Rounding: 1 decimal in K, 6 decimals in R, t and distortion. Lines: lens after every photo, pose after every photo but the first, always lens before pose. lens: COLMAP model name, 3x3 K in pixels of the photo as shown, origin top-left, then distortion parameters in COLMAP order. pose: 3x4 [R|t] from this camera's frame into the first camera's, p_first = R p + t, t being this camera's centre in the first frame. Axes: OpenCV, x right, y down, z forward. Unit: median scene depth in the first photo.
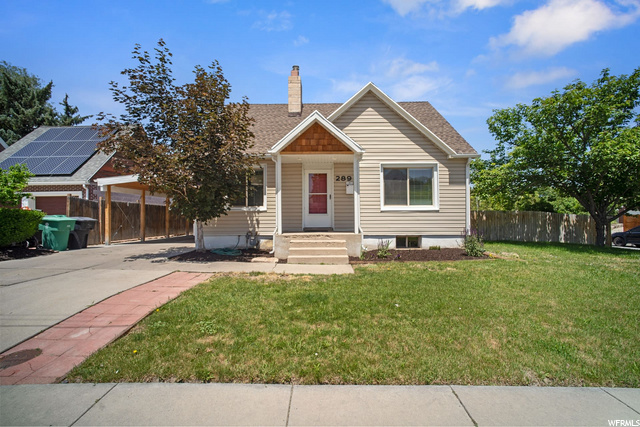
lens RADIAL K [[284.5, 0, 315.7], [0, 284.5, 212.8], [0, 0, 1]] dist [-0.017566, 0.003295]
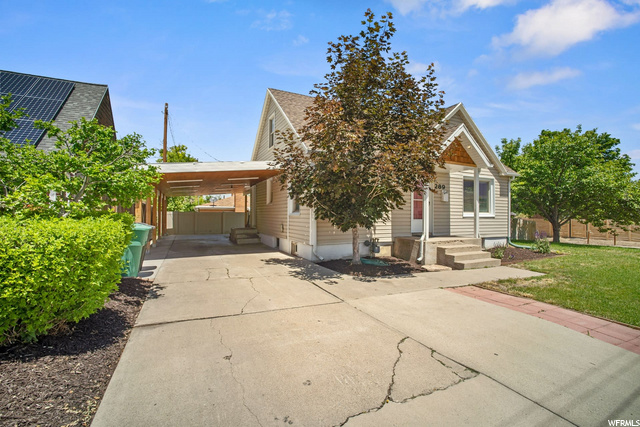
lens RADIAL K [[284.5, 0, 323.3], [0, 284.5, 215.3], [0, 0, 1]] dist [-0.017566, 0.003295]
pose [[0.892653, 0.008773, 0.450659, -0.786043], [-0.014891, 0.999839, 0.010031, -0.017184], [-0.450498, -0.015665, 0.892640, 0.235213]]
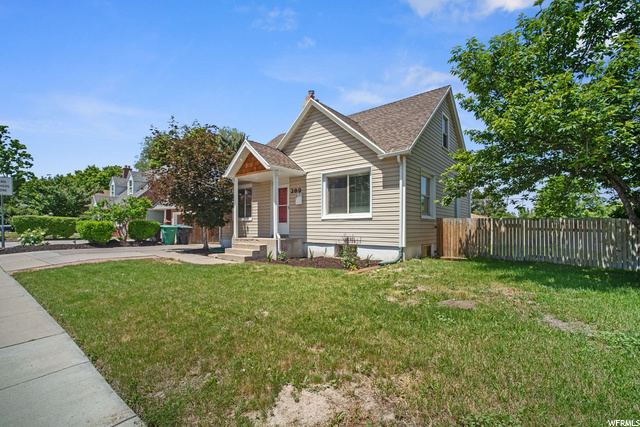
lens RADIAL K [[284.5, 0, 323.2], [0, 284.5, 228.4], [0, 0, 1]] dist [-0.017566, 0.003295]
pose [[0.786391, 0.007914, -0.617679, 0.871331], [0.000908, 0.999902, 0.013967, 0.011100], [0.617729, -0.011544, 0.786306, 0.188369]]
